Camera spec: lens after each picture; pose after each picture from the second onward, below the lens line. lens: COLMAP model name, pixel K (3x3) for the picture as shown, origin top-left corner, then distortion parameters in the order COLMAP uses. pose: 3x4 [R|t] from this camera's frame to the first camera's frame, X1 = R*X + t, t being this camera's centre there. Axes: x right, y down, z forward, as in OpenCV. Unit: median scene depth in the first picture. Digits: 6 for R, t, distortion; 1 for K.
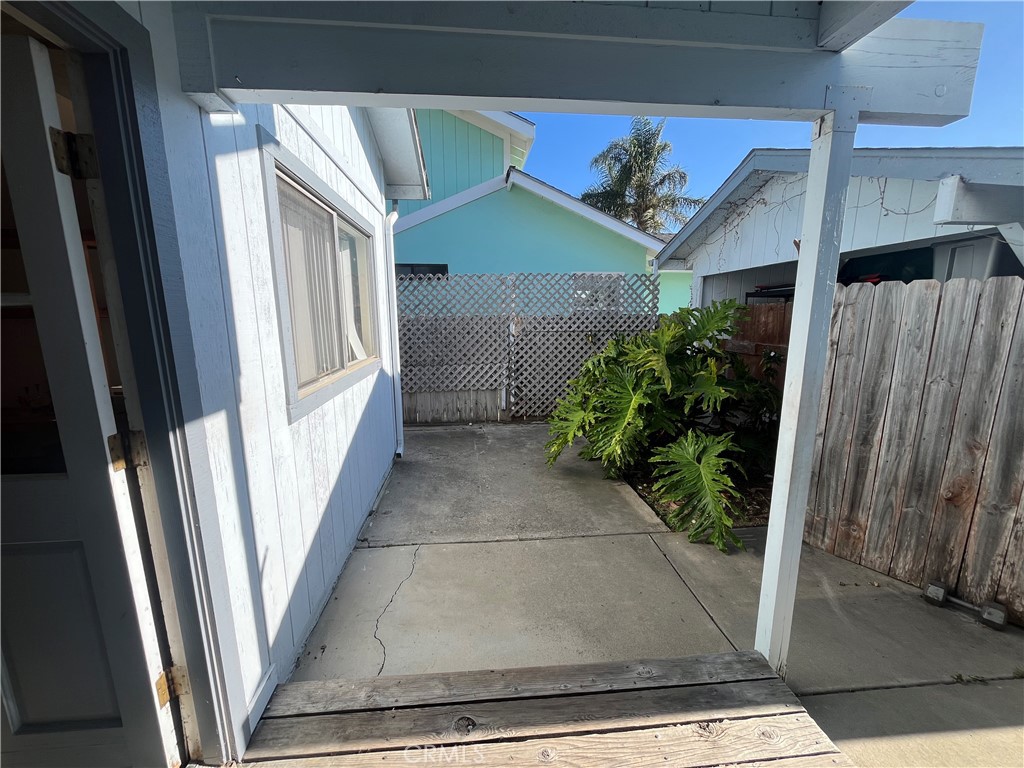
lens RADIAL K [[411.2, 0, 508.1], [0, 411.2, 387.2], [0, 0, 1]] dist [-0.006428, -0.000537]
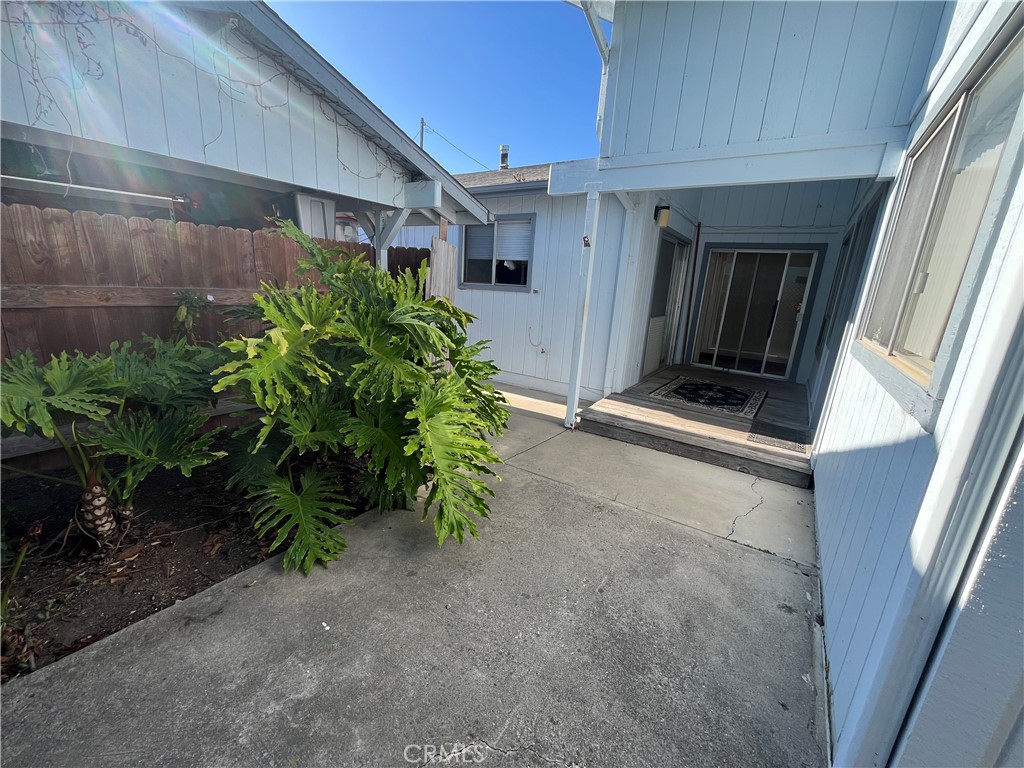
lens RADIAL K [[411.2, 0, 508.1], [0, 411.2, 387.2], [0, 0, 1]] dist [-0.006428, -0.000537]
pose [[-0.762927, -0.201934, 0.614138, -0.346161], [0.057441, 0.925034, 0.375517, -0.273437], [-0.643928, 0.321769, -0.694134, 1.882940]]
